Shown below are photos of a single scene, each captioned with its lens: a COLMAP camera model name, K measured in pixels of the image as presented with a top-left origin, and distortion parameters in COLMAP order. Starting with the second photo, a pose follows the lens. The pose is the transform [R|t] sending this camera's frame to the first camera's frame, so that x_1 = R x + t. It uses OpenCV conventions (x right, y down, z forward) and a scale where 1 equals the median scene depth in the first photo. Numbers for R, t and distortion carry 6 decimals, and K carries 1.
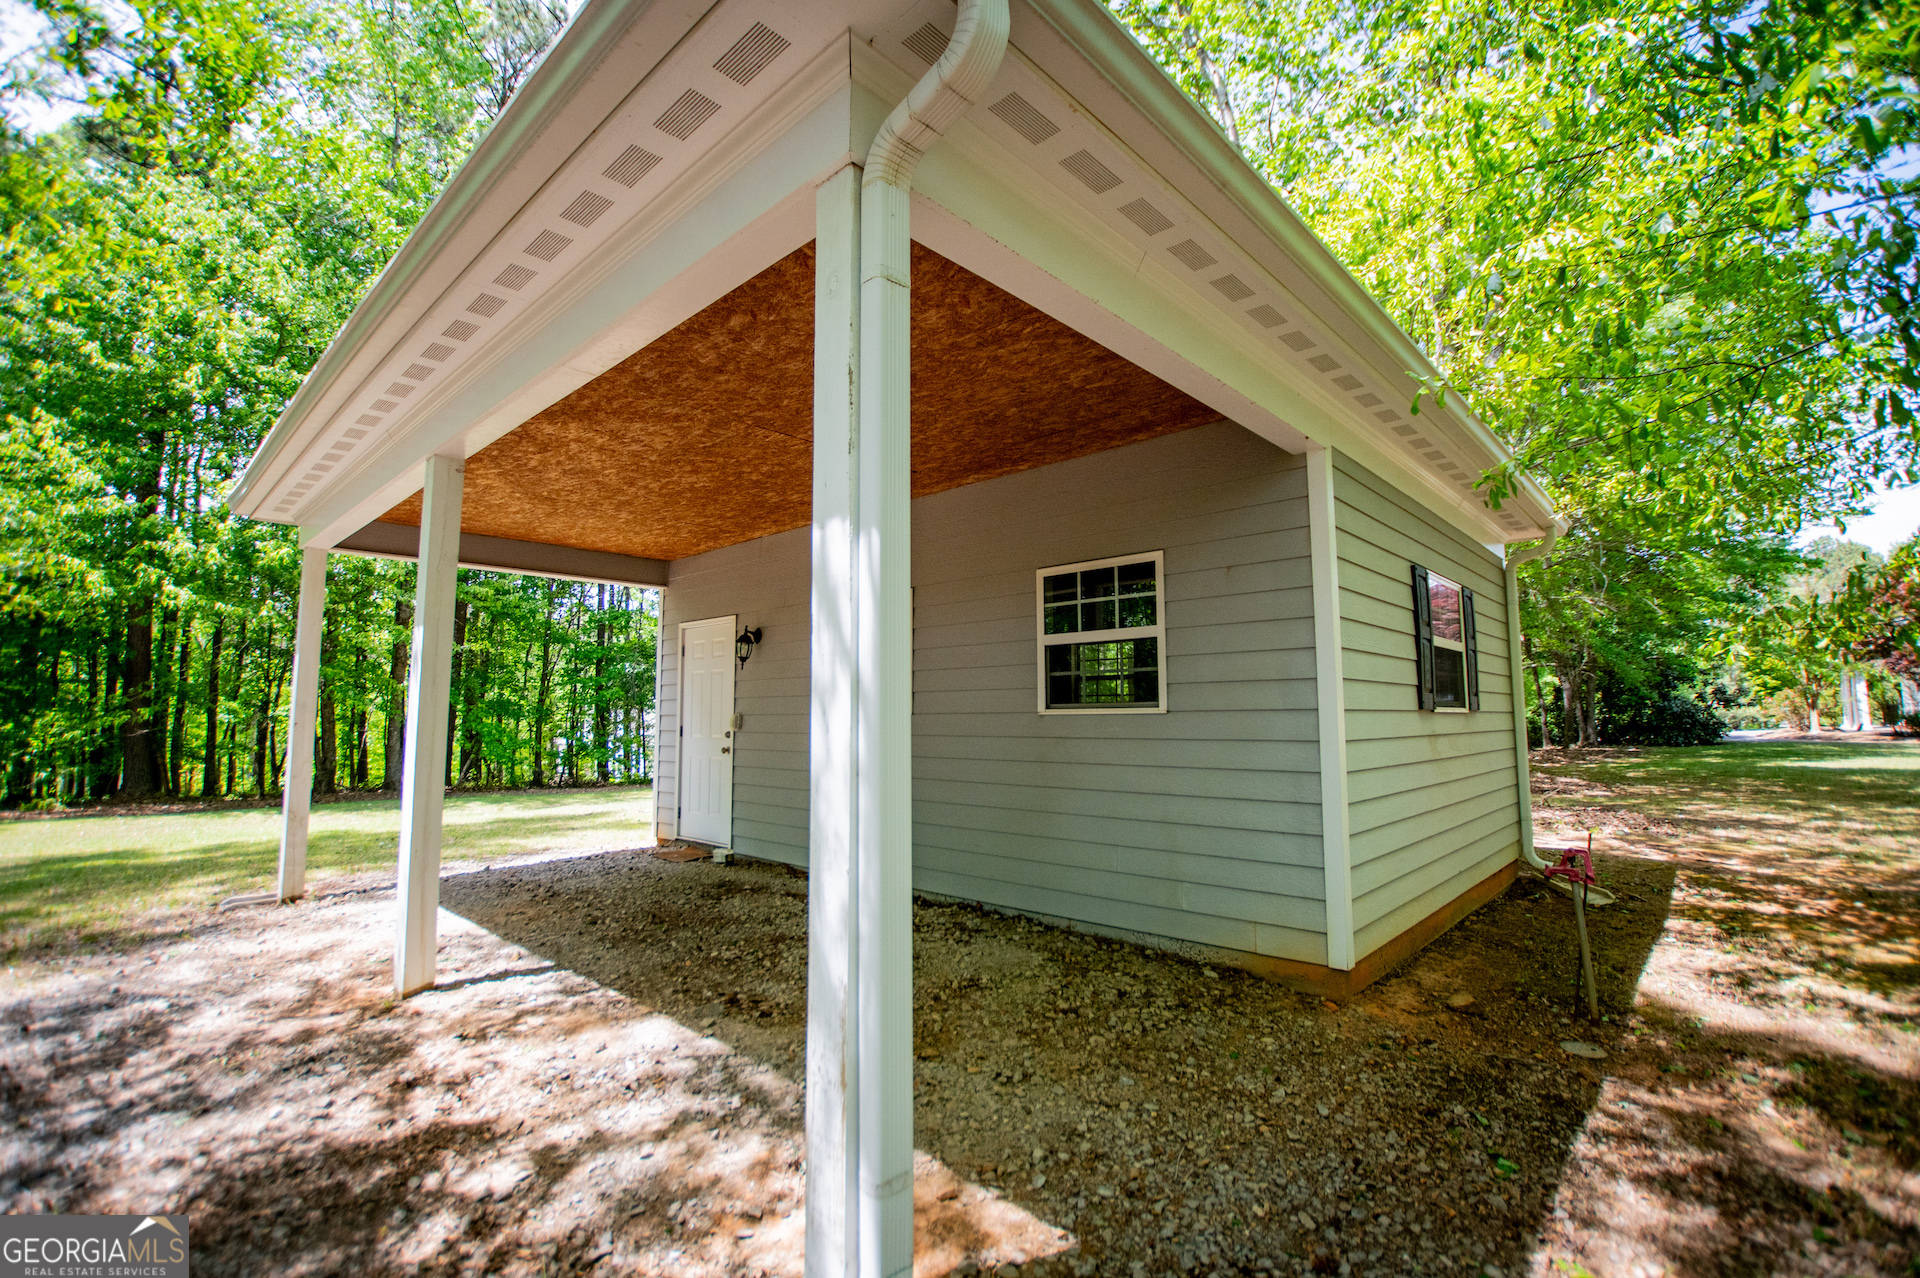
lens RADIAL K [[842.2, 0, 960.0], [0, 842.2, 639.0], [0, 0, 1]] dist [-0.009555, -0.000012]
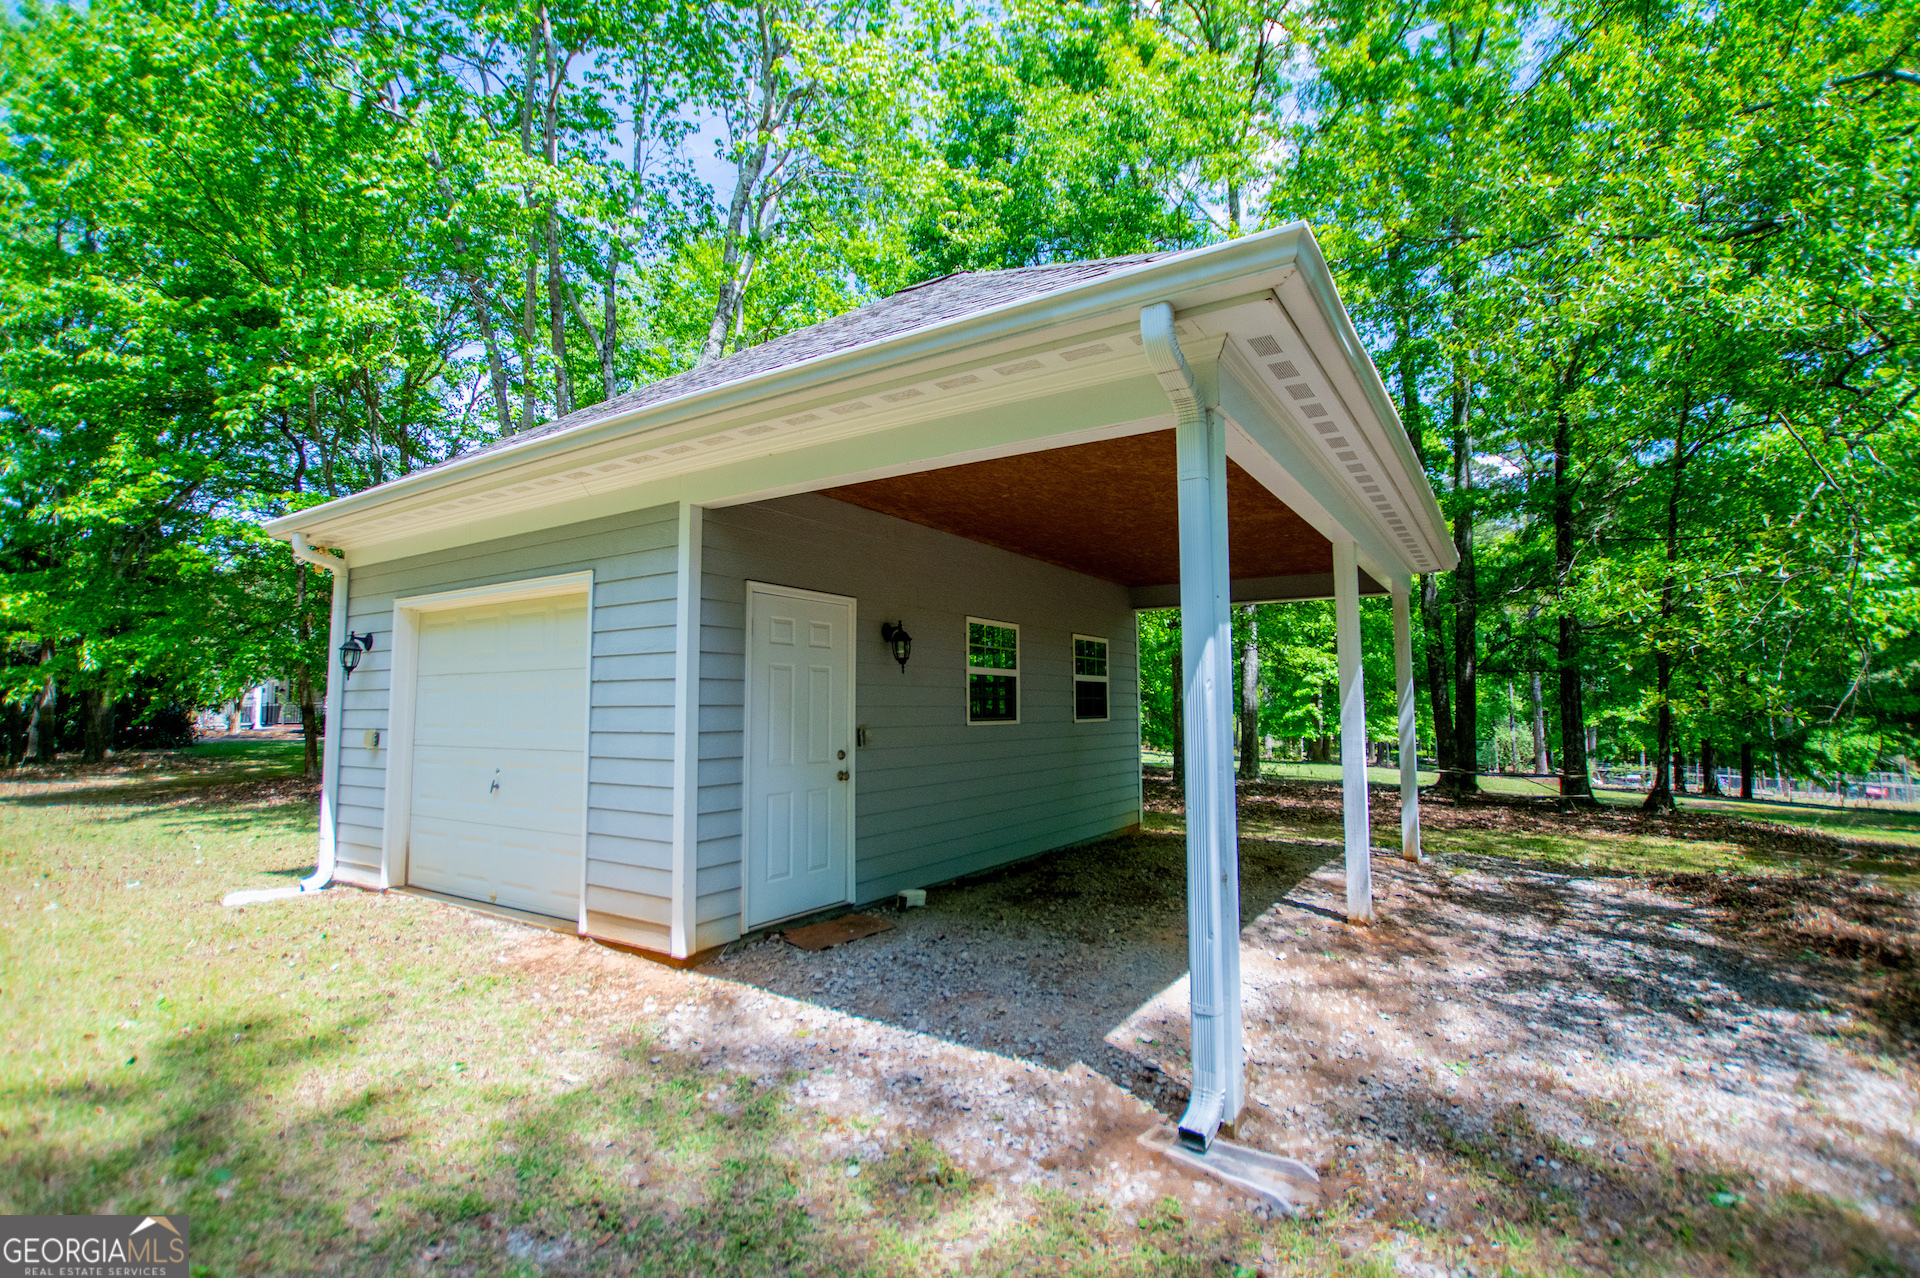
lens RADIAL K [[880.1, 0, 960.0], [0, 880.1, 639.0], [0, 0, 1]] dist [-0.002079, 0.000037]
pose [[-0.176442, 0.085454, 0.980595, -1.305729], [-0.087426, 0.990926, -0.102086, 0.099328], [-0.980421, -0.103742, -0.167370, 1.255210]]
